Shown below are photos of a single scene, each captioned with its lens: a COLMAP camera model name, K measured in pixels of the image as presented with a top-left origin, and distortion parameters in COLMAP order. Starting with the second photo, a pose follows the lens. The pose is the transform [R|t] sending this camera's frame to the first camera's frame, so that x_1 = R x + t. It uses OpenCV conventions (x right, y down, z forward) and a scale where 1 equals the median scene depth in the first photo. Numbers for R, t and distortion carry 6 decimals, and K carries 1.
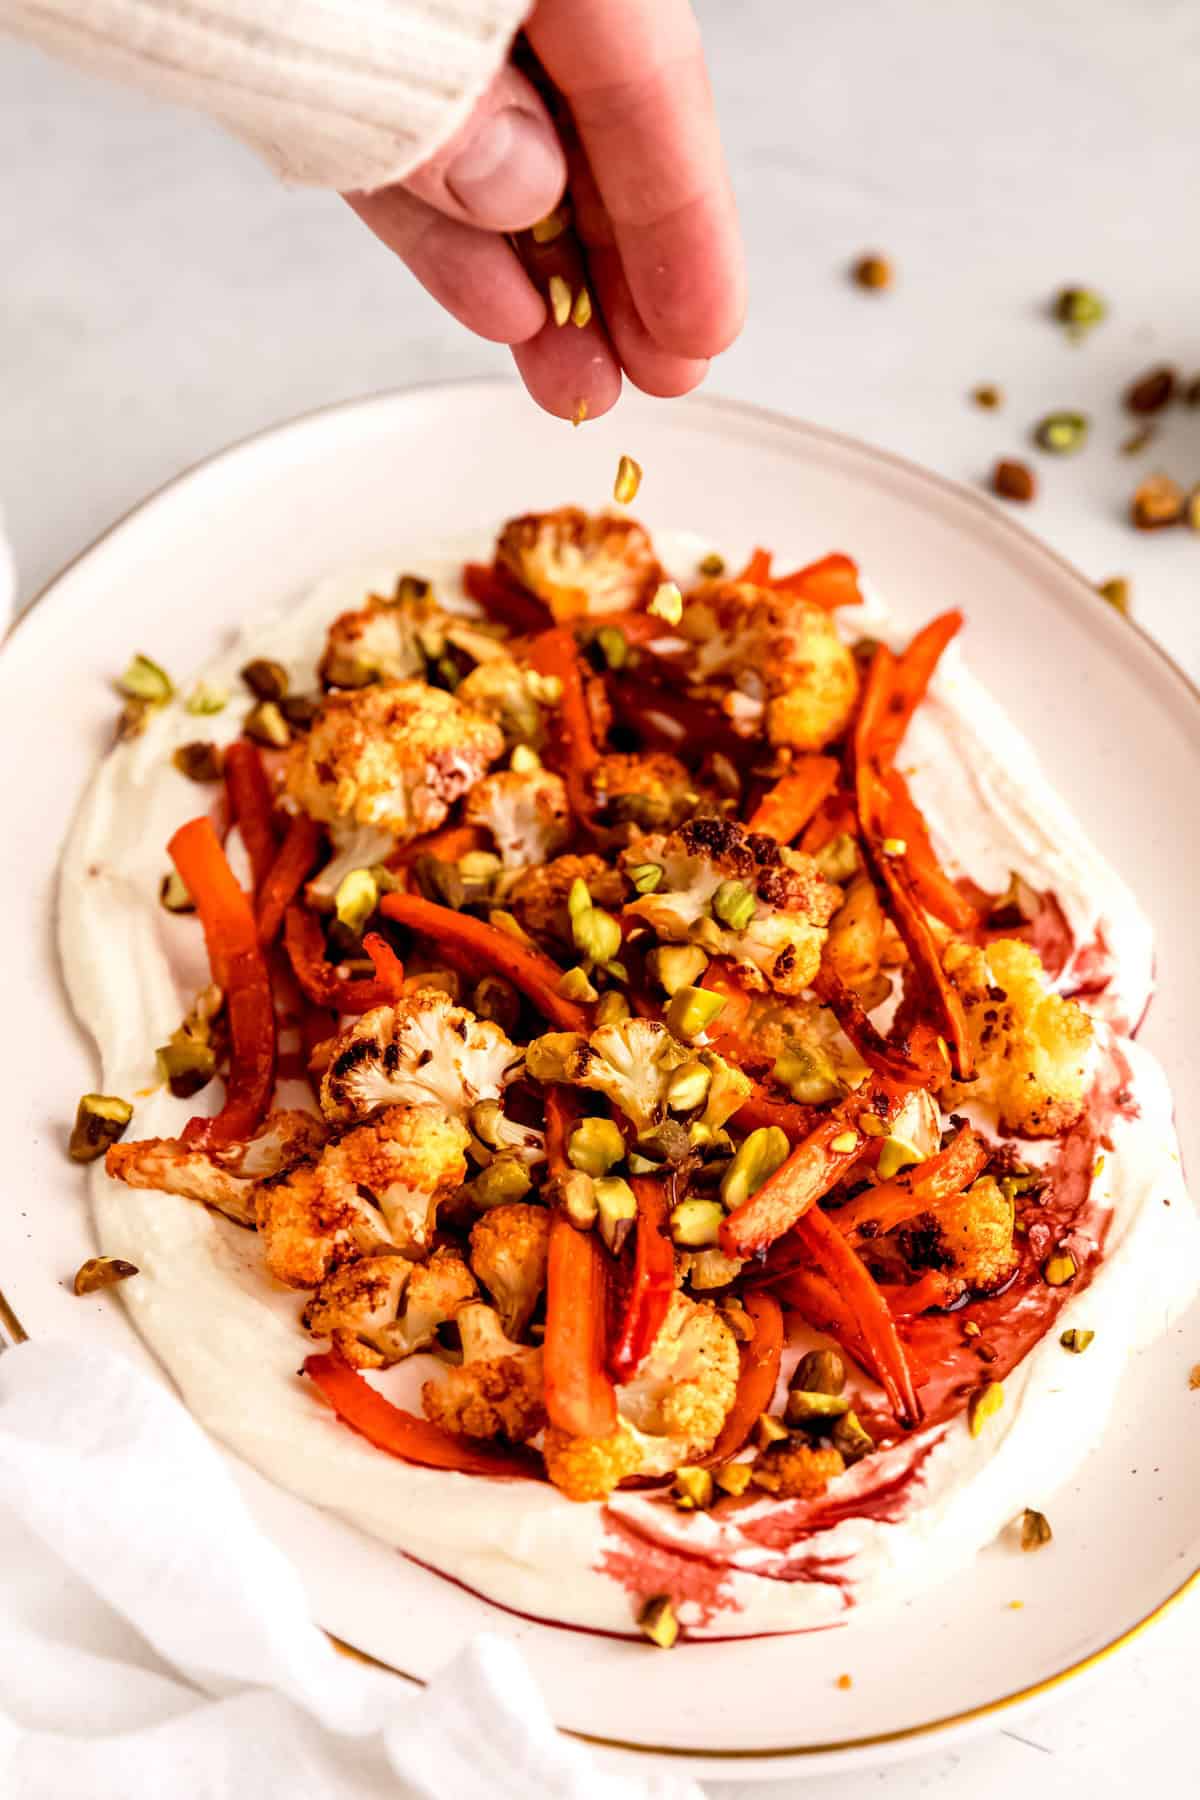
lens RADIAL K [[4548.9, 0, 601.3], [0, 4548.9, 905.1], [0, 0, 1]] dist [0.048343, 0.000000]
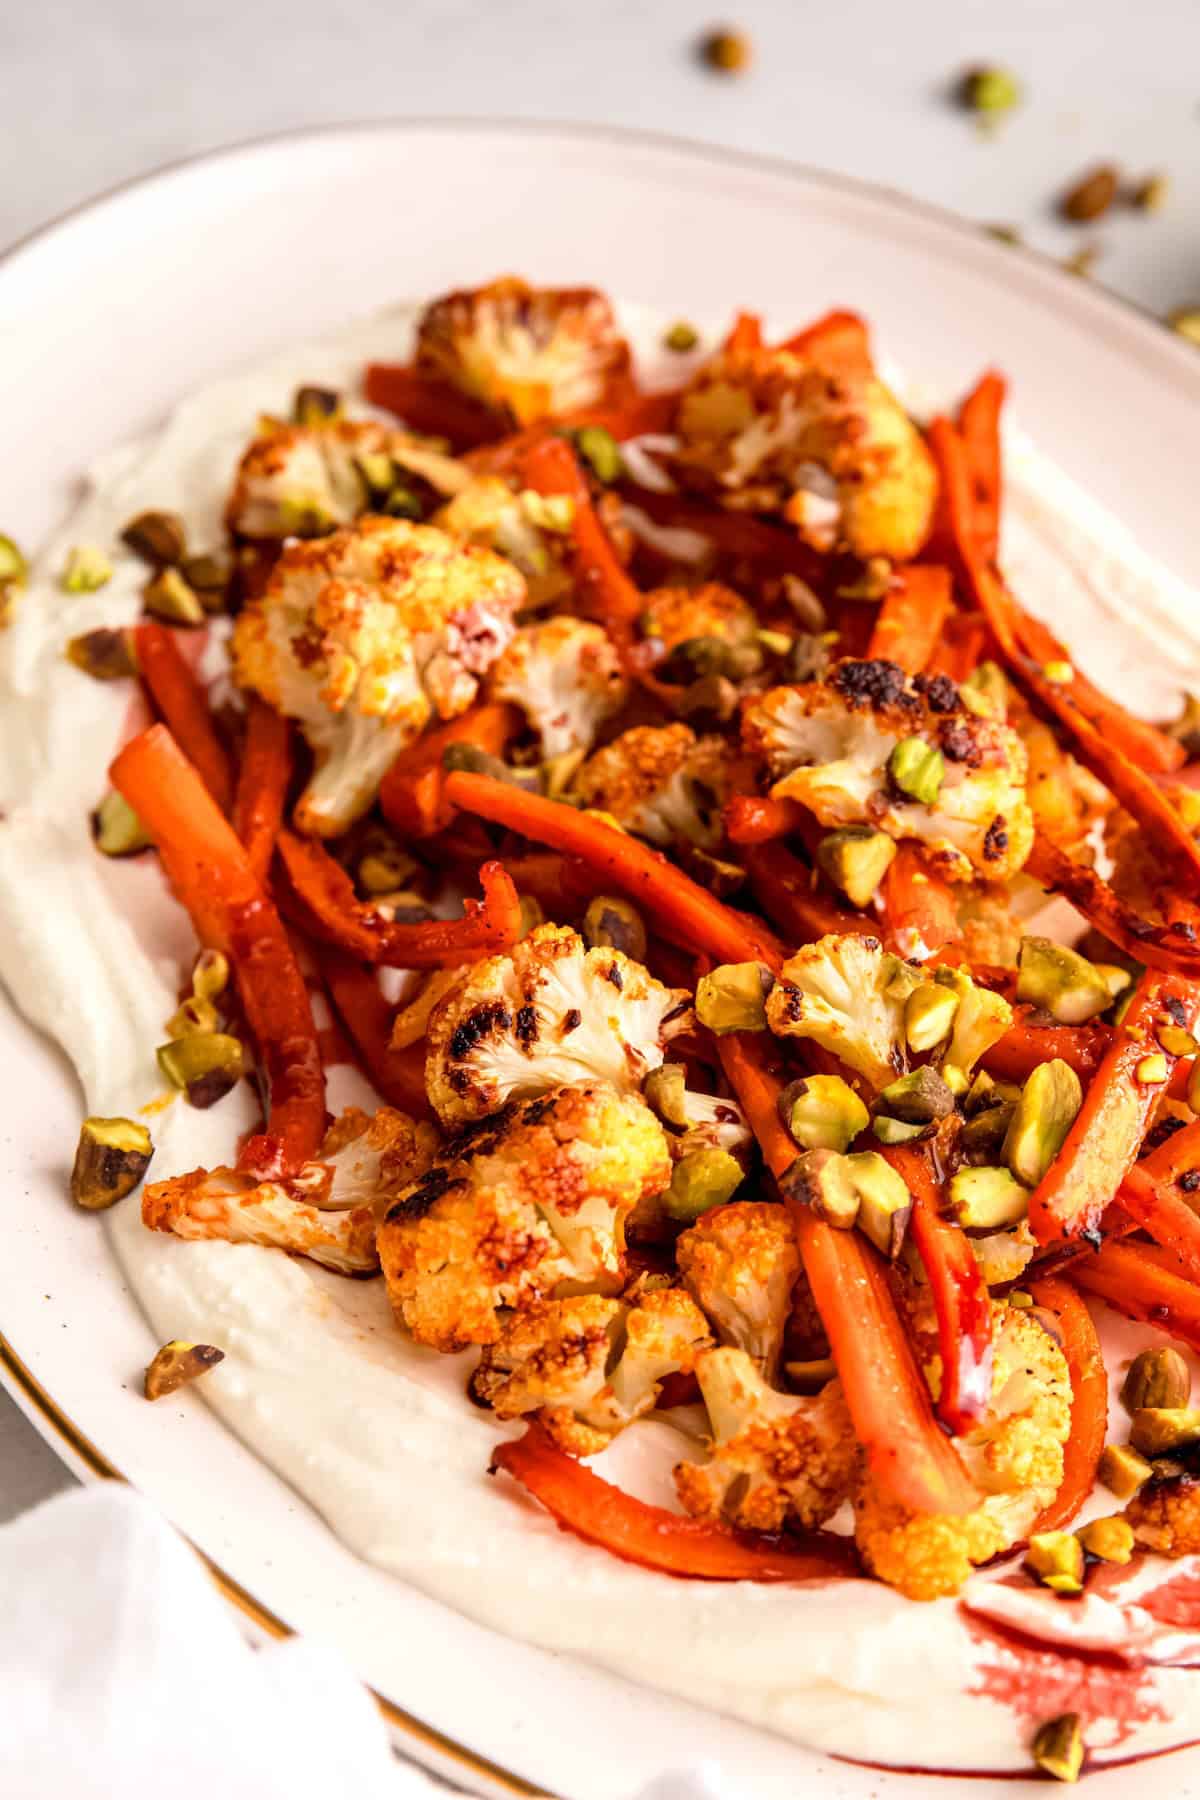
lens RADIAL K [[4548.9, 0, 584.8], [0, 4548.9, 906.1], [0, 0, 1]] dist [0.048343, 0.000000]
pose [[0.977717, -0.111600, 0.177805, -0.165487], [0.104229, 0.993281, 0.050301, -0.021890], [-0.182224, -0.030647, 0.982779, 0.270497]]
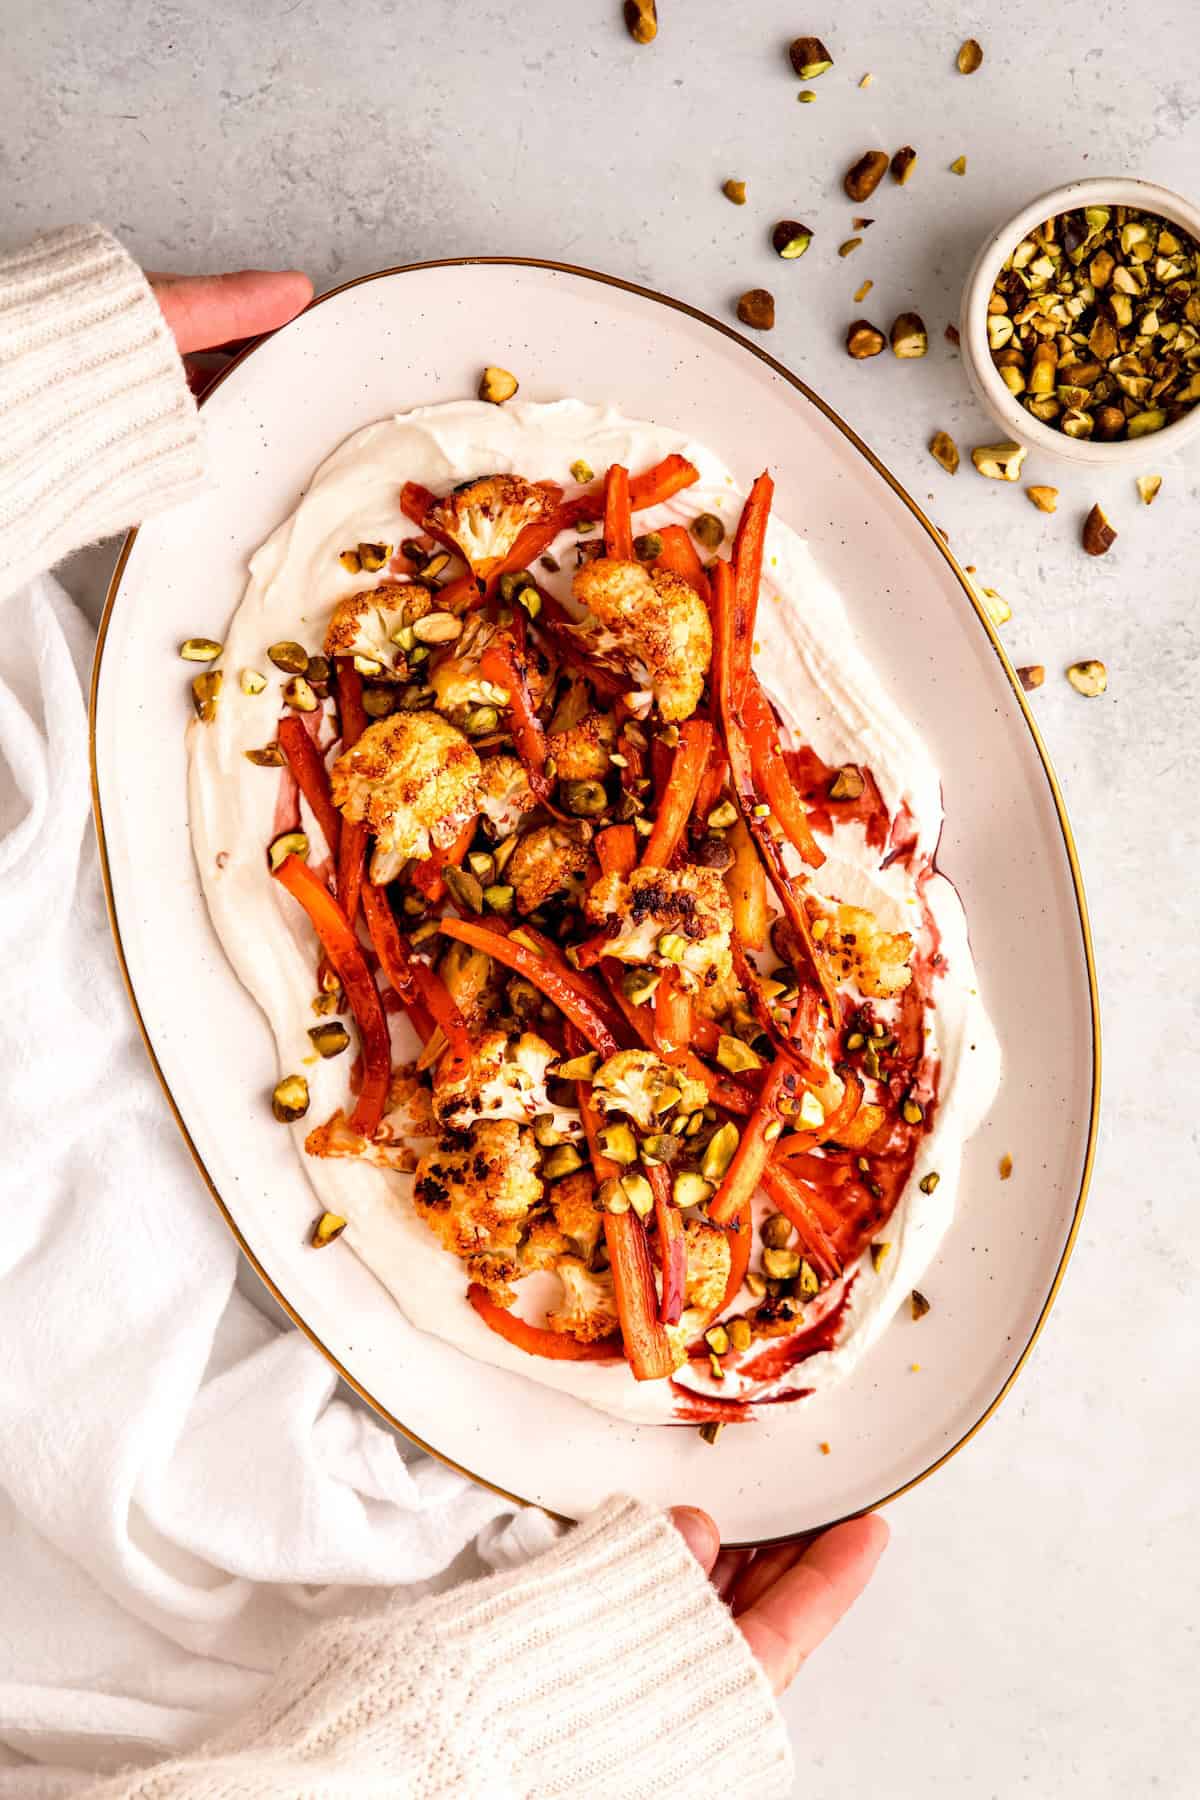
lens RADIAL K [[4548.9, 0, 594.4], [0, 4548.9, 906.7], [0, 0, 1]] dist [0.048343, 0.000000]
pose [[0.981969, -0.182647, -0.048759, 0.081917], [0.156187, 0.638539, 0.753574, -1.176369], [-0.106503, -0.747602, 0.655552, 0.022019]]
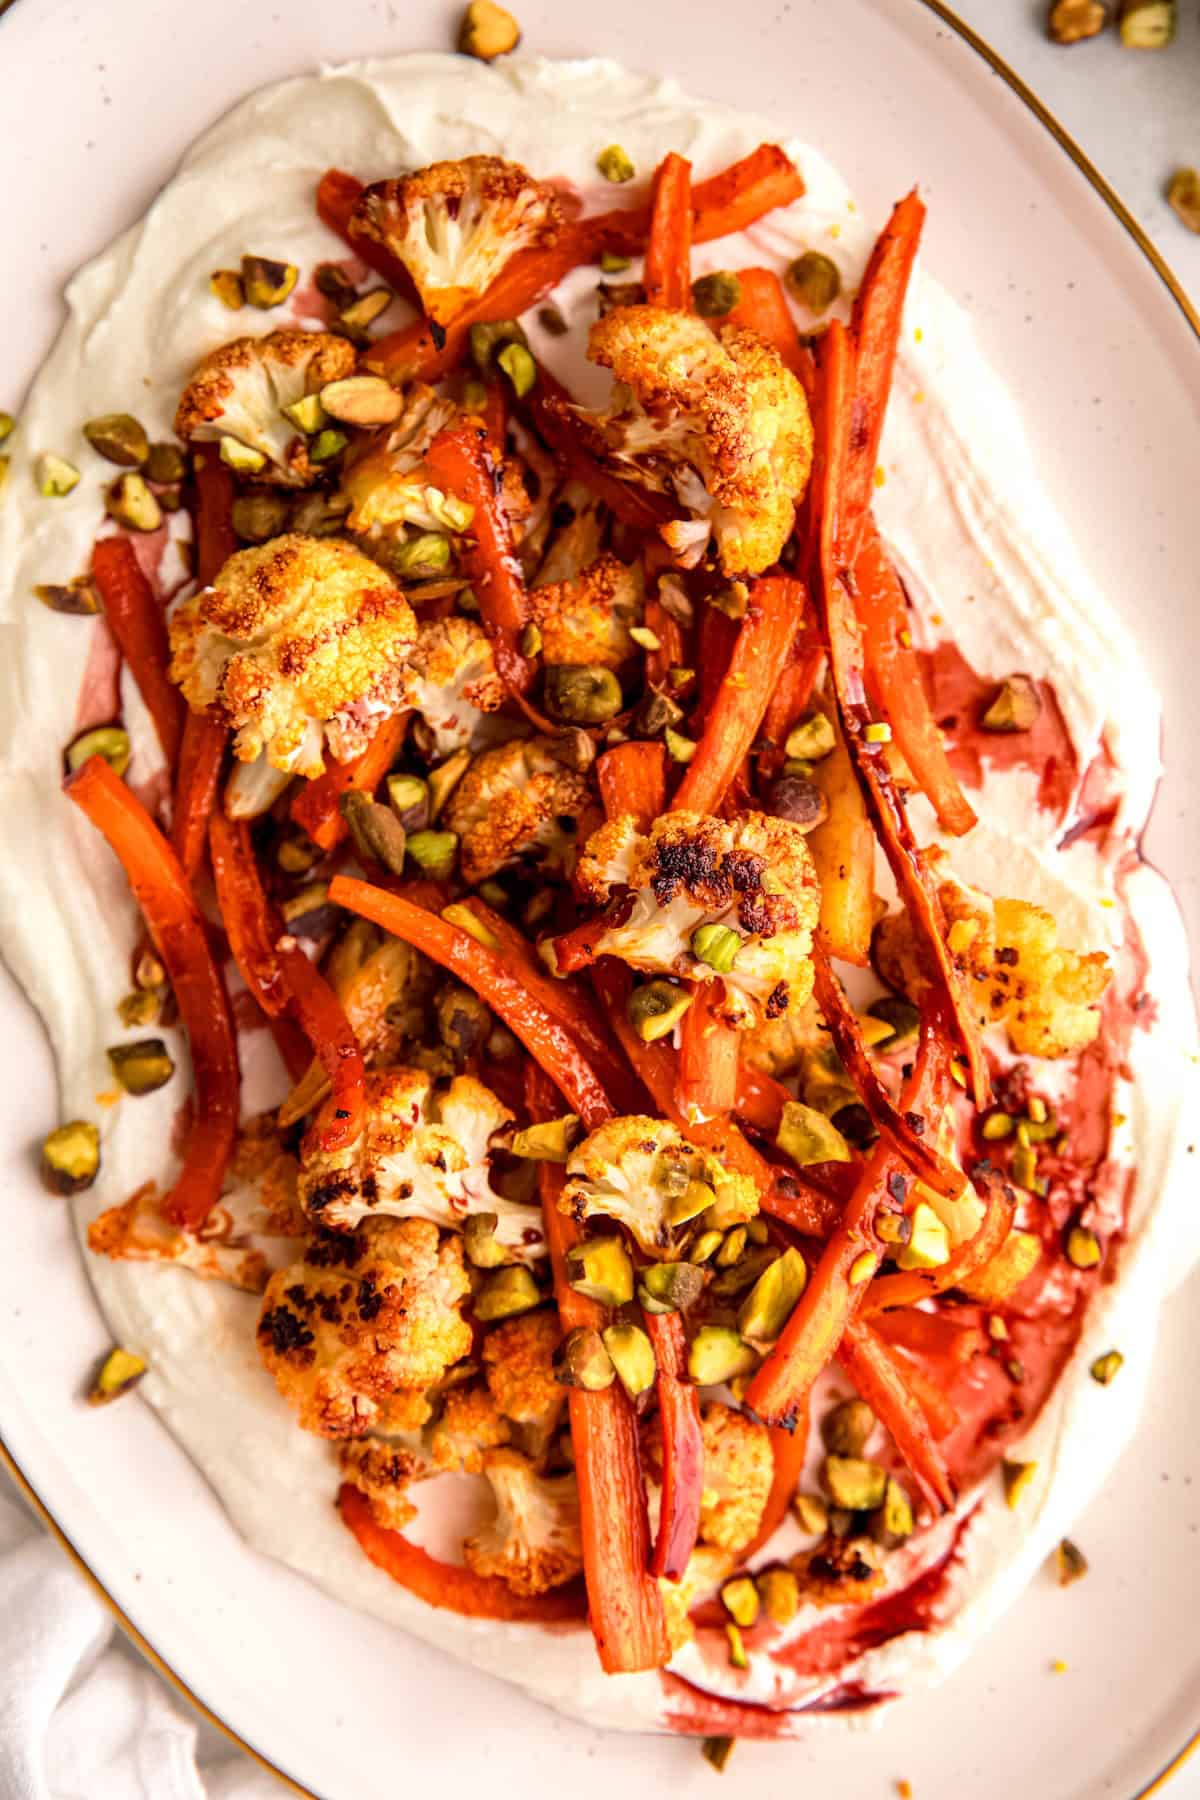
lens RADIAL K [[3105.9, 0, 608.4], [0, 3105.9, 910.6], [0, 0, 1]] dist [0.030610, 0.000000]
pose [[0.992756, -0.117445, -0.025337, 0.025048], [0.098277, 0.672475, 0.733566, -0.464297], [-0.069115, -0.730742, 0.679146, 0.604556]]
